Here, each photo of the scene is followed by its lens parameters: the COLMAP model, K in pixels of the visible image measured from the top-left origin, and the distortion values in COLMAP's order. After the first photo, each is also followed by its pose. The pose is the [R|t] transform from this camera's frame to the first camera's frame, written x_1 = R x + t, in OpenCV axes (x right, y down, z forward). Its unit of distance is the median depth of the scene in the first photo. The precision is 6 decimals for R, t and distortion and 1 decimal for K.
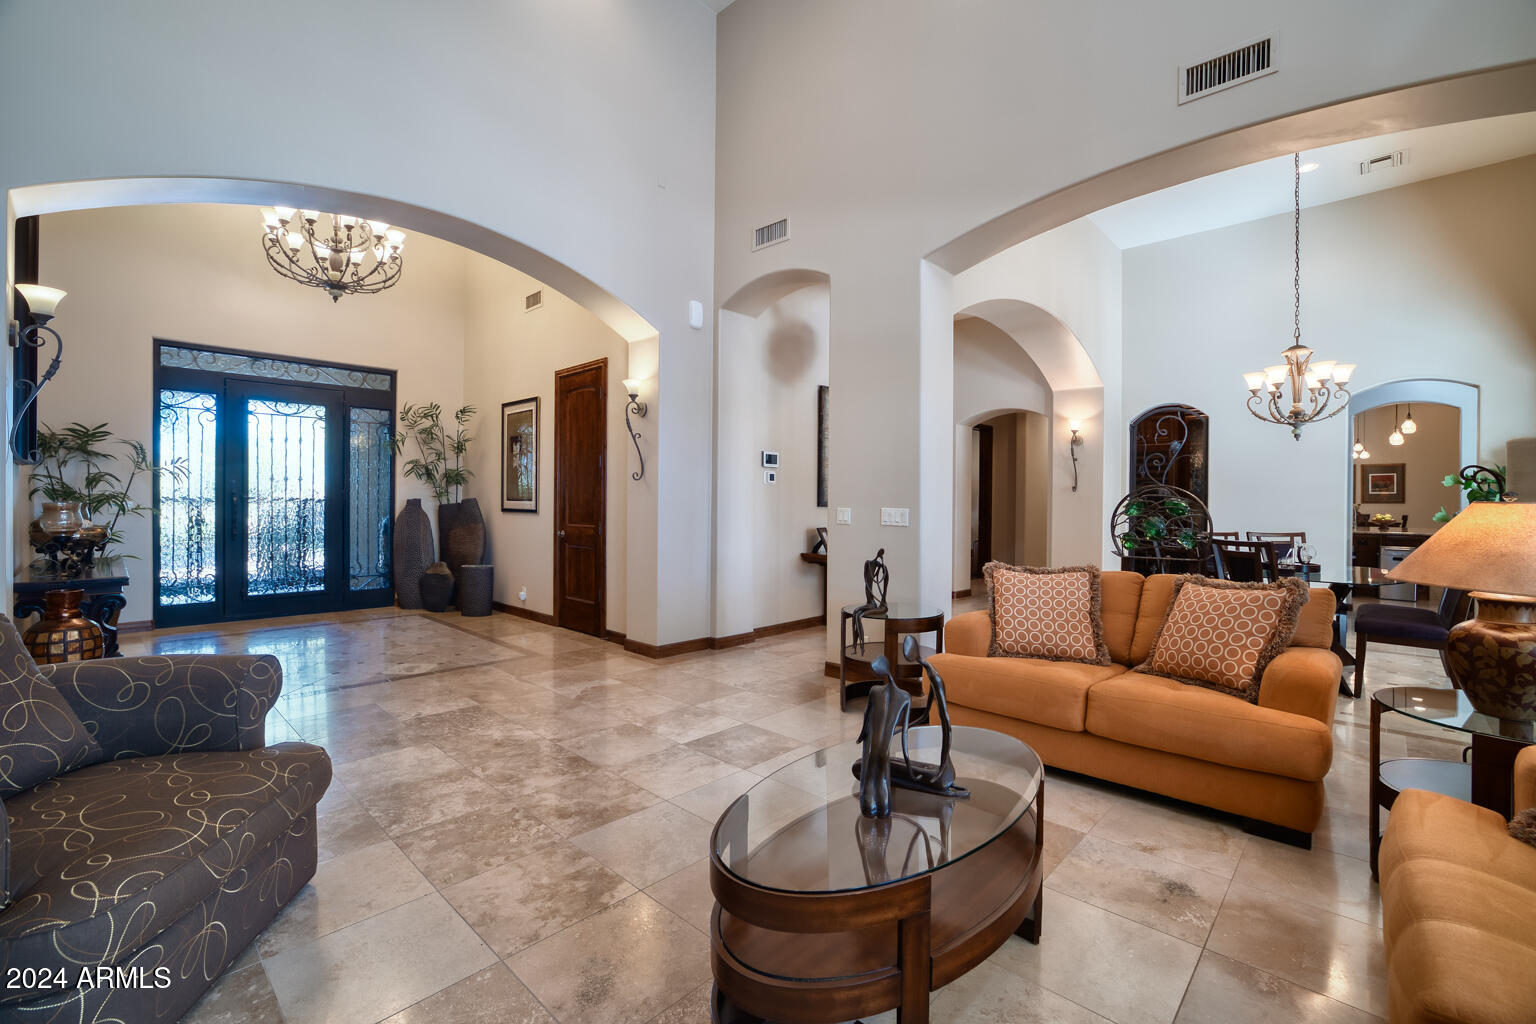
lens RADIAL K [[659.1, 0, 758.9], [0, 659.1, 508.2], [0, 0, 1]] dist [-0.017058, 0.000093]
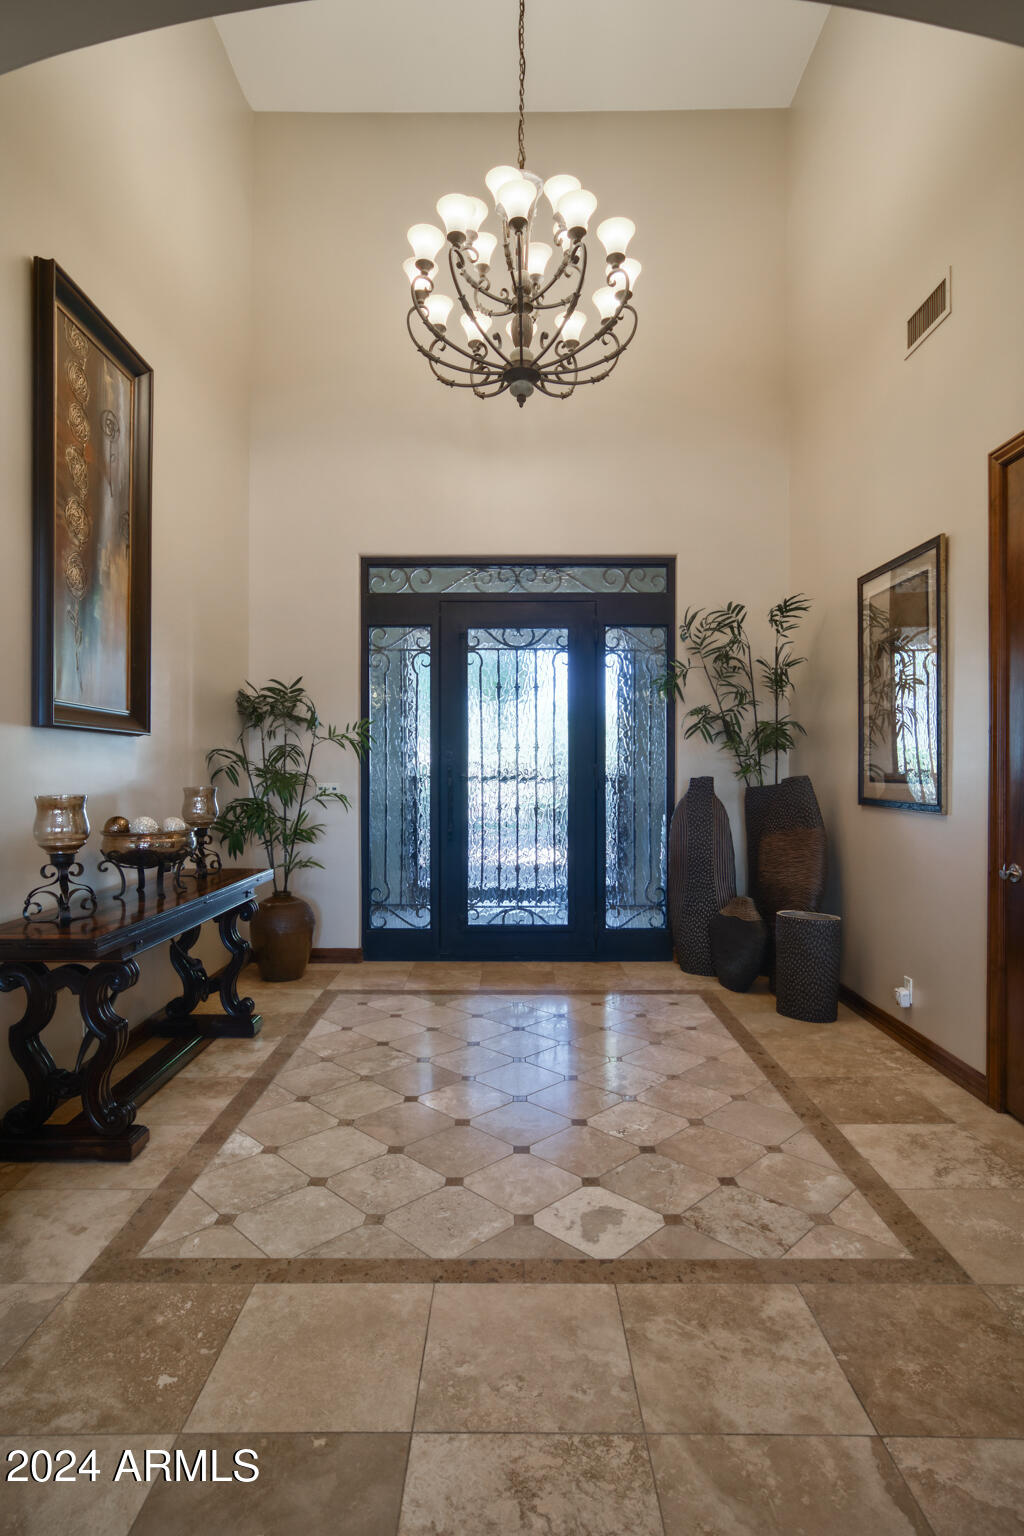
lens RADIAL K [[792.5, 0, 506.9], [0, 792.5, 767.6], [0, 0, 1]] dist [-0.011607, 0.000470]
pose [[0.684737, -0.006628, -0.728760, -0.150433], [-0.002369, 0.999933, -0.011321, -0.014901], [0.728787, 0.009478, 0.684675, 0.426854]]
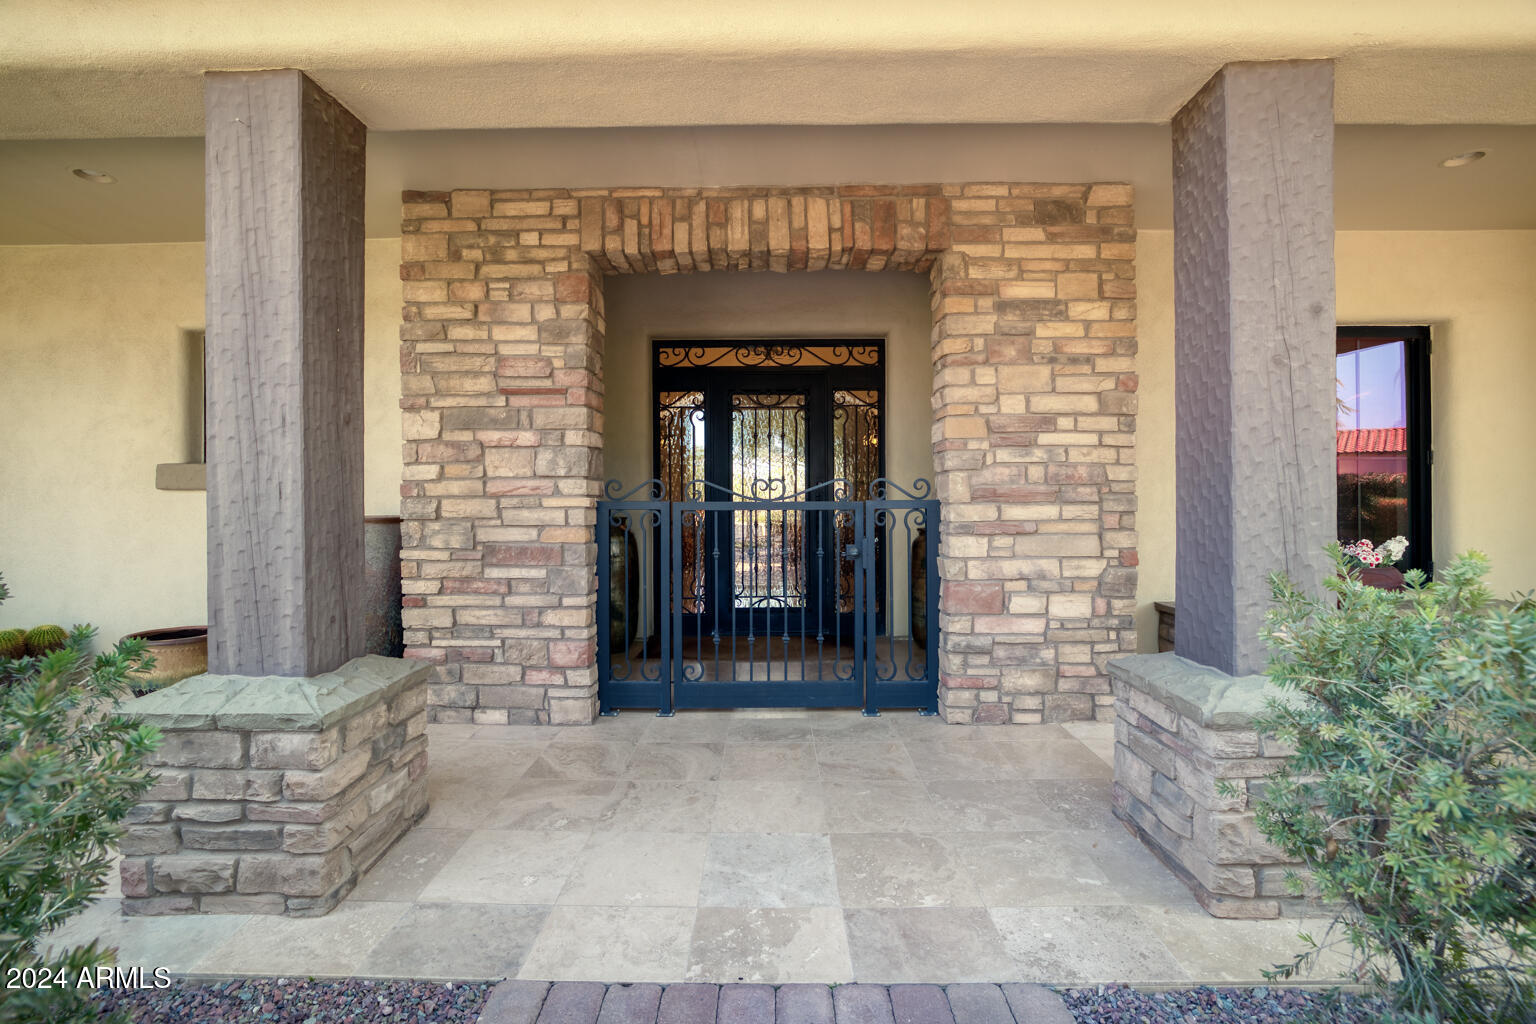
lens RADIAL K [[659.1, 0, 765.0], [0, 659.1, 515.9], [0, 0, 1]] dist [-0.017058, 0.000093]
pose [[0.680722, -0.006611, -0.732512, -0.083212], [0.002223, 0.999973, -0.006959, 0.007005], [0.732538, 0.003108, 0.680719, 0.375861]]
